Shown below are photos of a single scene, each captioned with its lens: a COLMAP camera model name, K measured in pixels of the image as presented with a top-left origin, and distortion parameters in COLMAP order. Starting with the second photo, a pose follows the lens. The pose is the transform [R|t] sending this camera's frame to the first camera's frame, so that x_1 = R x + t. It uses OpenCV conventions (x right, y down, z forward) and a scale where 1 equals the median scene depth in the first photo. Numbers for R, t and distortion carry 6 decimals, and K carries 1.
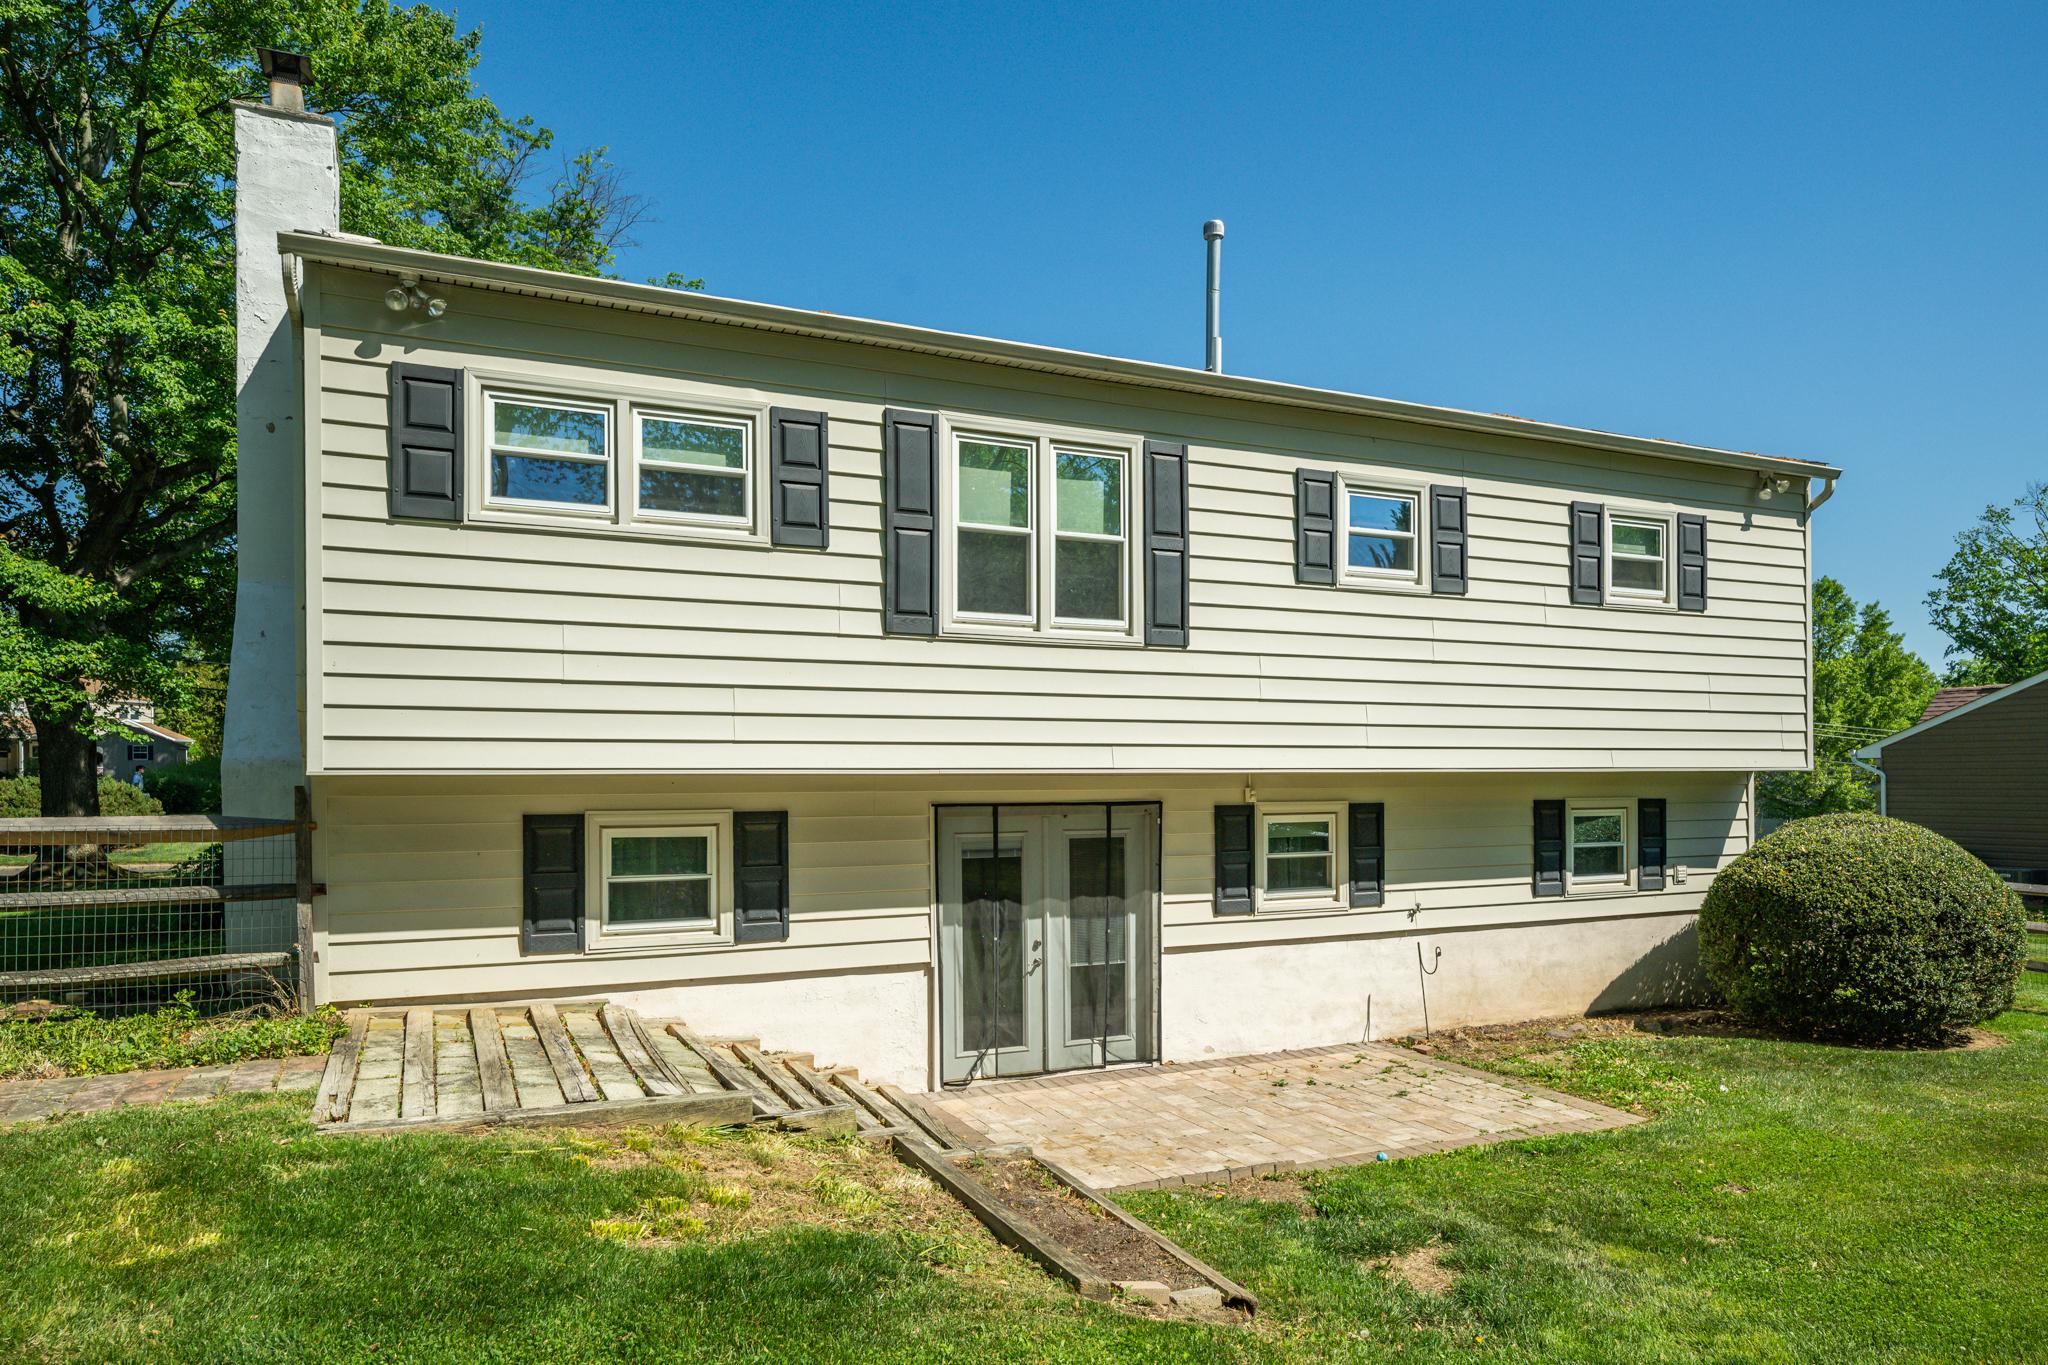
lens RADIAL K [[1304.1, 0, 1020.3], [0, 1304.1, 776.3], [0, 0, 1]] dist [0.001903, -0.005459]
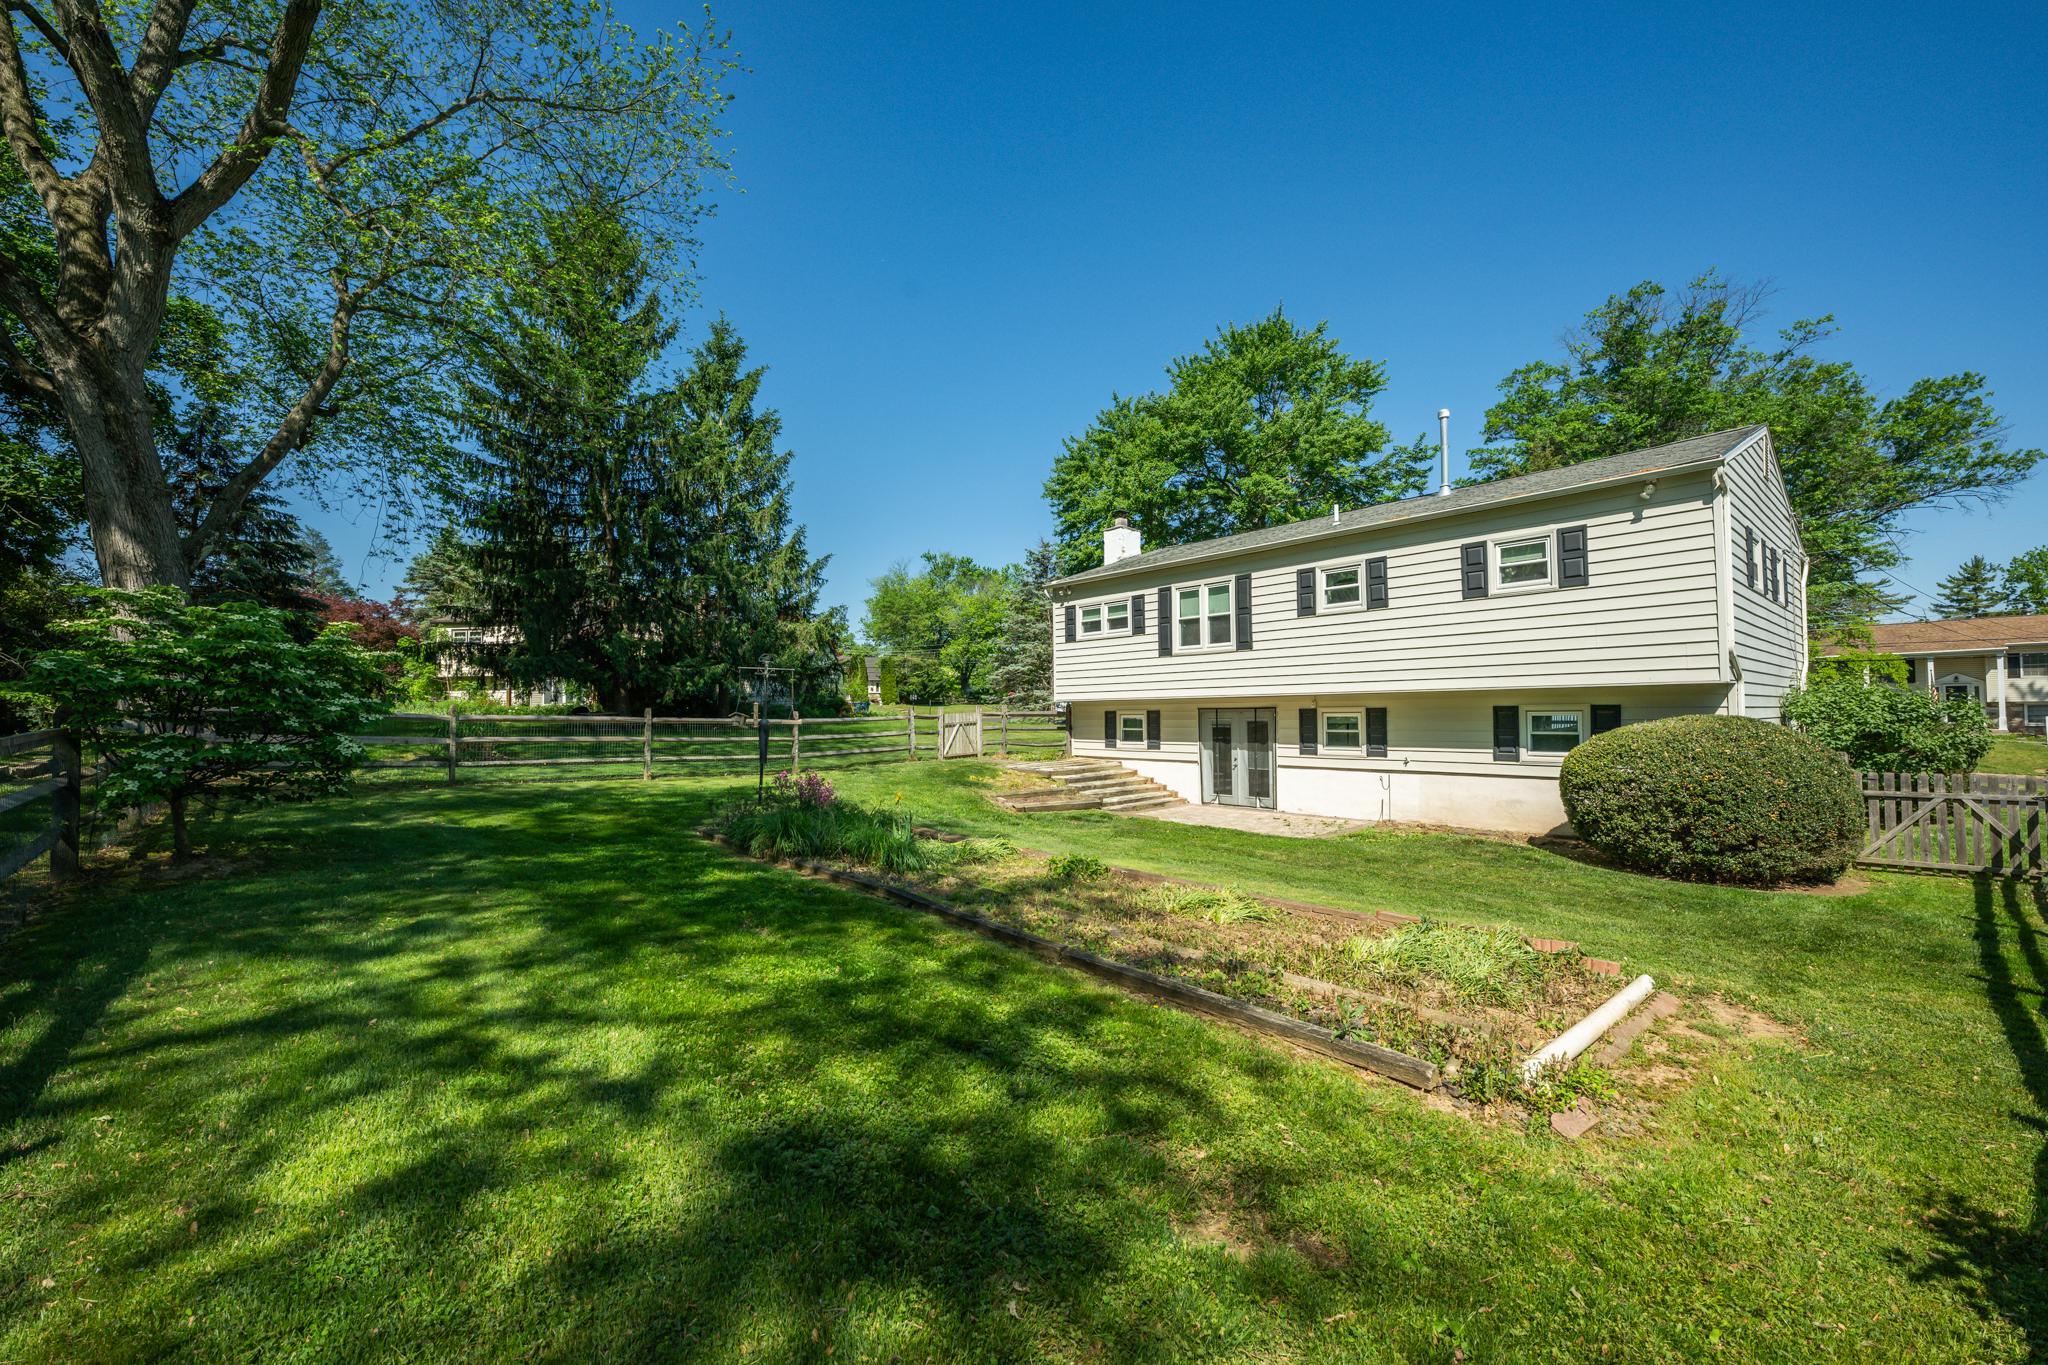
lens RADIAL K [[816.0, 0, 1024.2], [0, 816.0, 691.3], [0, 0, 1]] dist [-0.000683, -0.000020]
pose [[0.272980, -0.027413, -0.961629, 1.630944], [0.008805, 0.999623, -0.025996, 0.027078], [0.961979, -0.001371, 0.273118, 0.100558]]
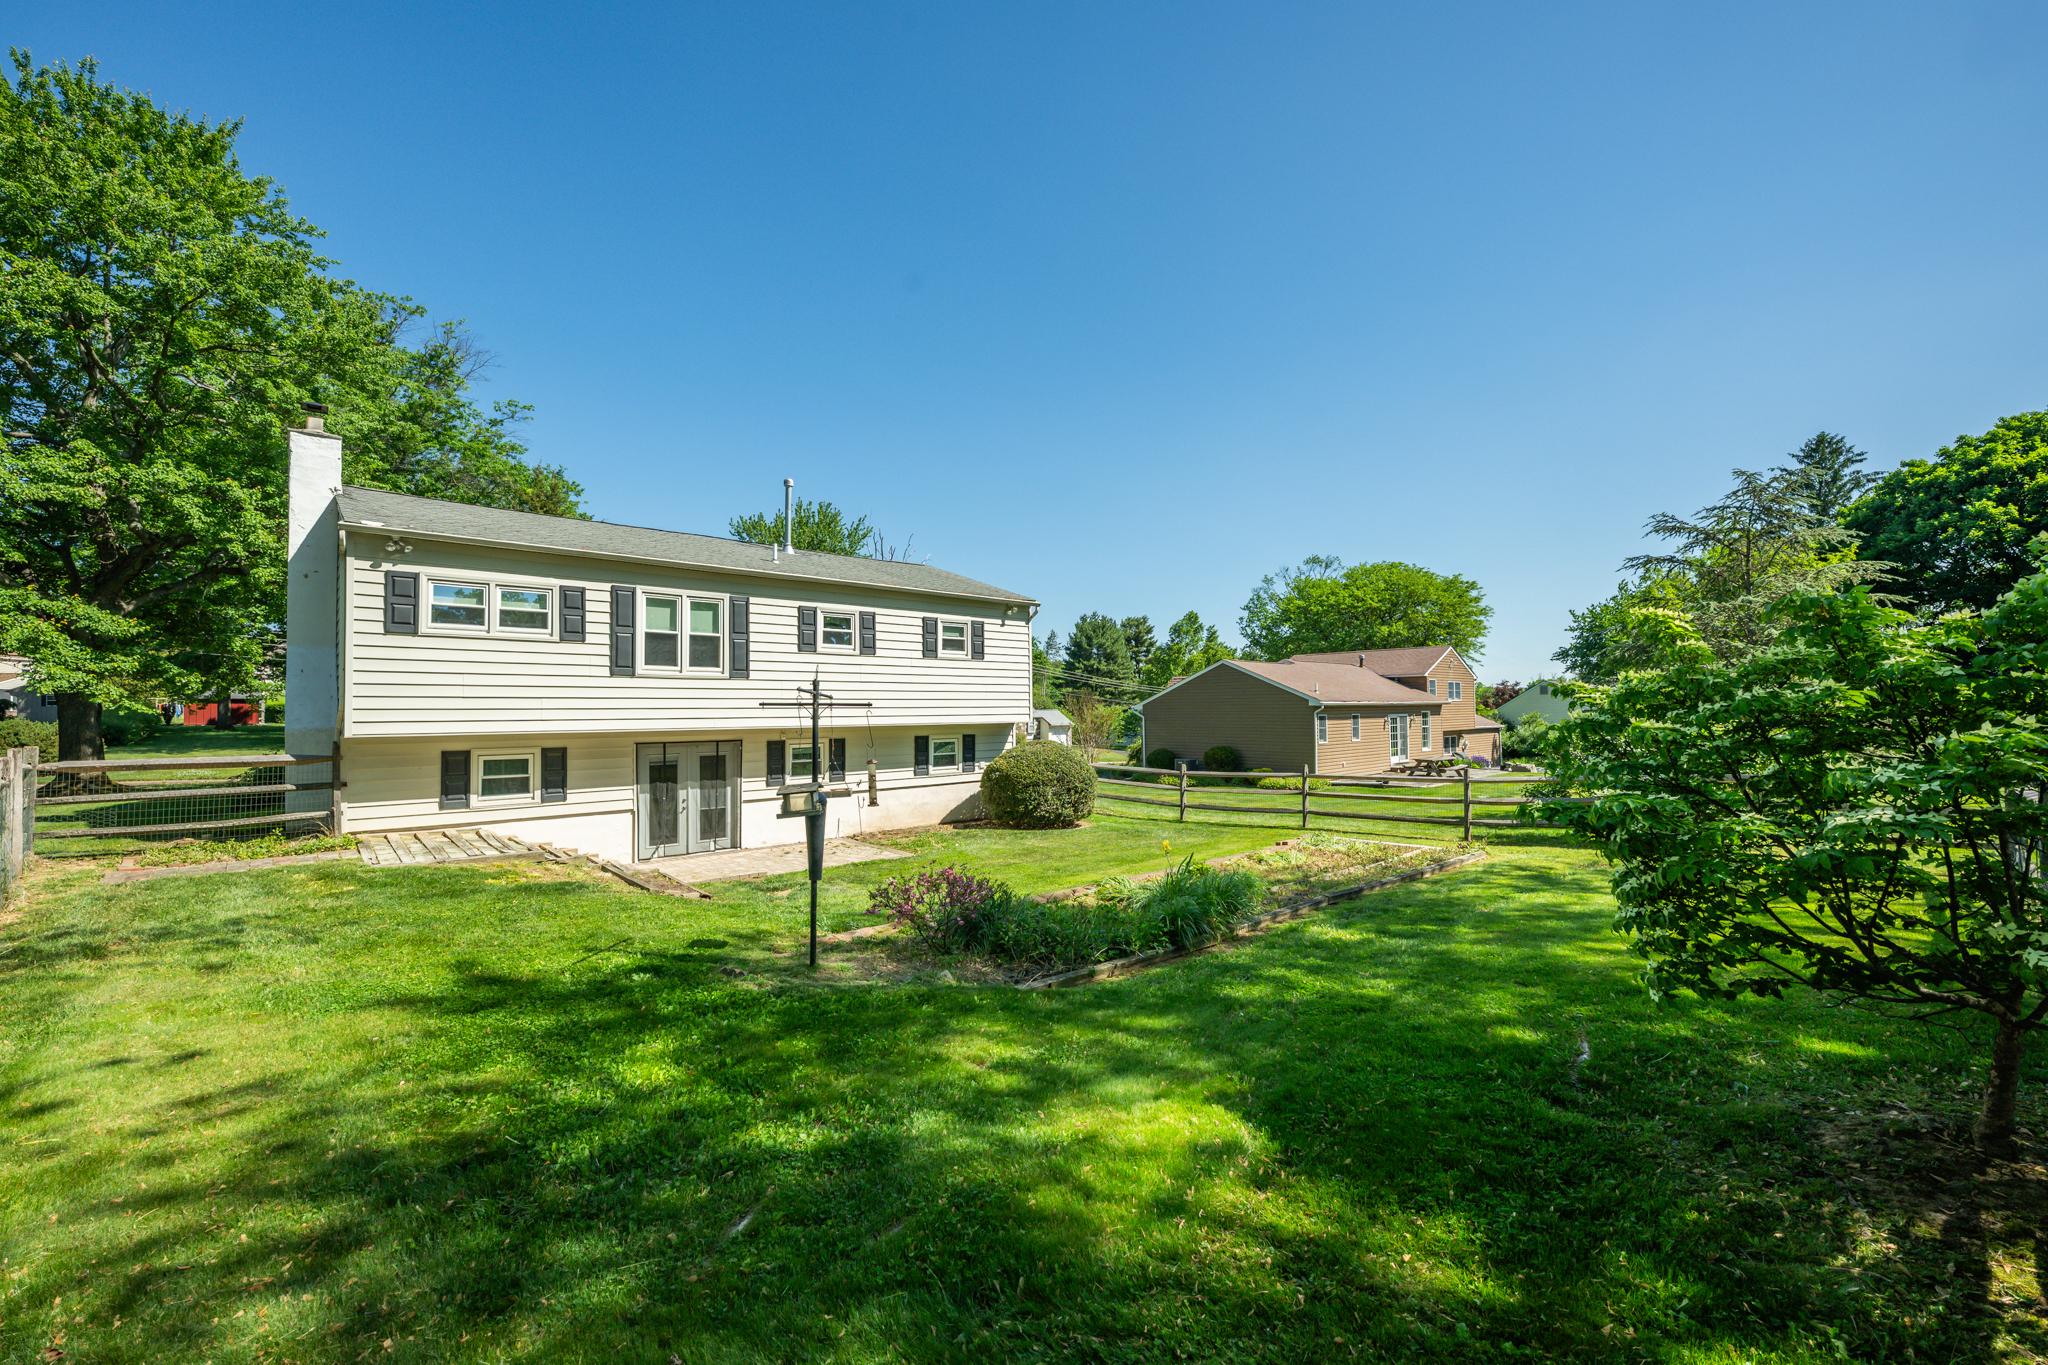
lens RADIAL K [[819.7, 0, 1019.2], [0, 819.7, 686.9], [0, 0, 1]] dist [0.002790, 0.000424]
pose [[0.956154, 0.004358, 0.292831, 0.166784], [0.004586, 0.999544, -0.029851, -0.033766], [-0.292828, 0.029885, 0.955698, -0.659548]]
